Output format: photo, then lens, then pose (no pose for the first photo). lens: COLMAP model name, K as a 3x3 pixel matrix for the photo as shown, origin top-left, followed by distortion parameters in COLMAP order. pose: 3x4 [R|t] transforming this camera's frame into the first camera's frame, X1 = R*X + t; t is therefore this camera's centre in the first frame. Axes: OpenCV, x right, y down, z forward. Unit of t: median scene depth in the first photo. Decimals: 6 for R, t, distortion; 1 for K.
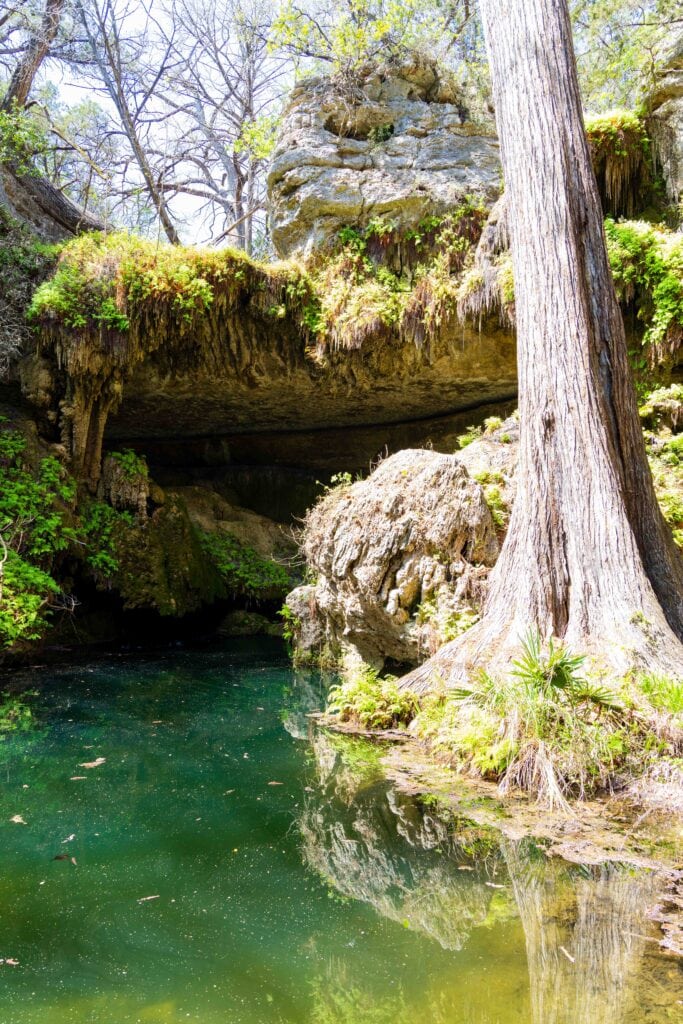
lens RADIAL K [[679.3, 0, 340.6], [0, 679.3, 501.1], [0, 0, 1]] dist [0.002577, 0.001883]
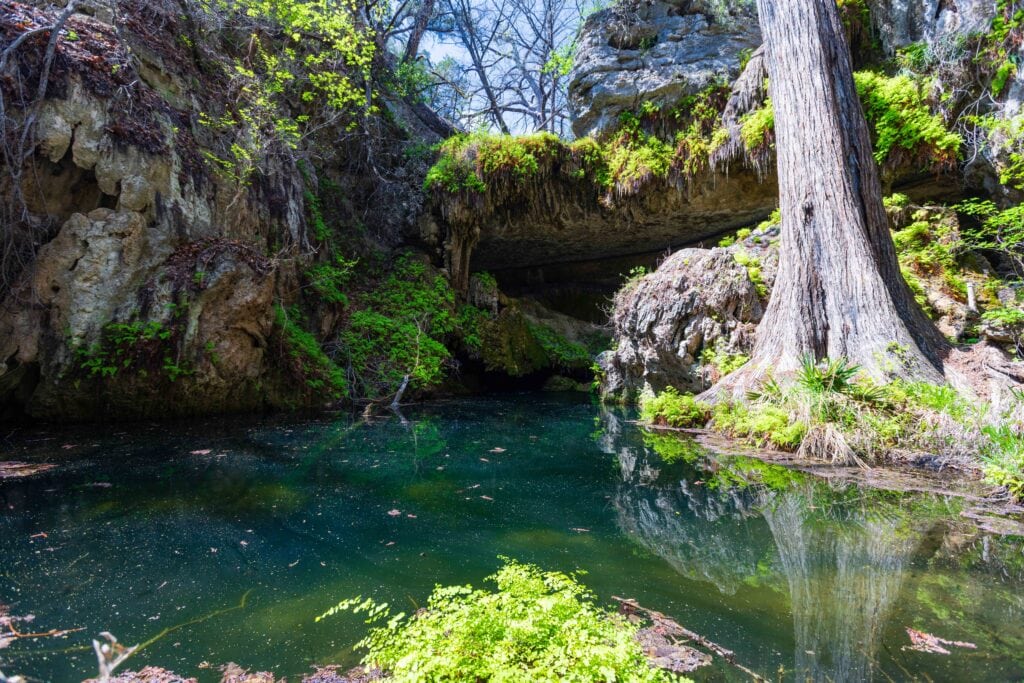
lens RADIAL K [[446.9, 0, 511.0], [0, 446.9, 334.1], [0, 0, 1]] dist [-0.000442, -0.001512]
pose [[0.977490, -0.016686, -0.210320, -0.050307], [0.022944, 0.999363, 0.027349, 0.054033], [0.209729, -0.031559, 0.977250, 0.005356]]
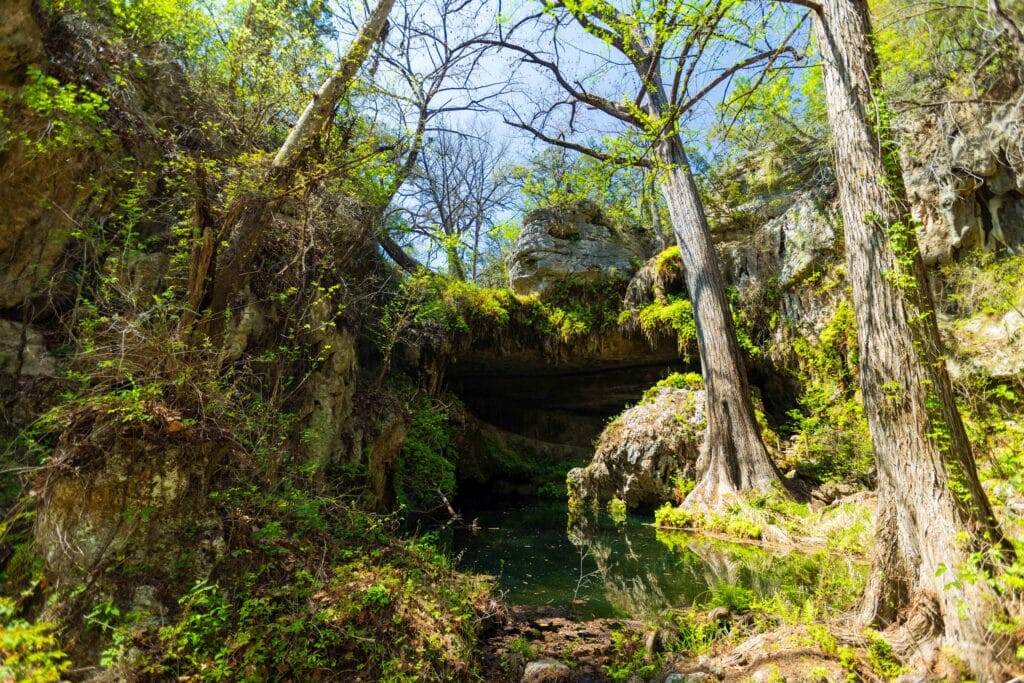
lens RADIAL K [[446.9, 0, 512.8], [0, 446.9, 339.0], [0, 0, 1]] dist [-0.000442, -0.001512]
pose [[0.984640, 0.052461, 0.166528, -0.458308], [-0.027307, 0.988325, -0.149890, -0.048970], [-0.172447, 0.143041, 0.974578, -0.320949]]
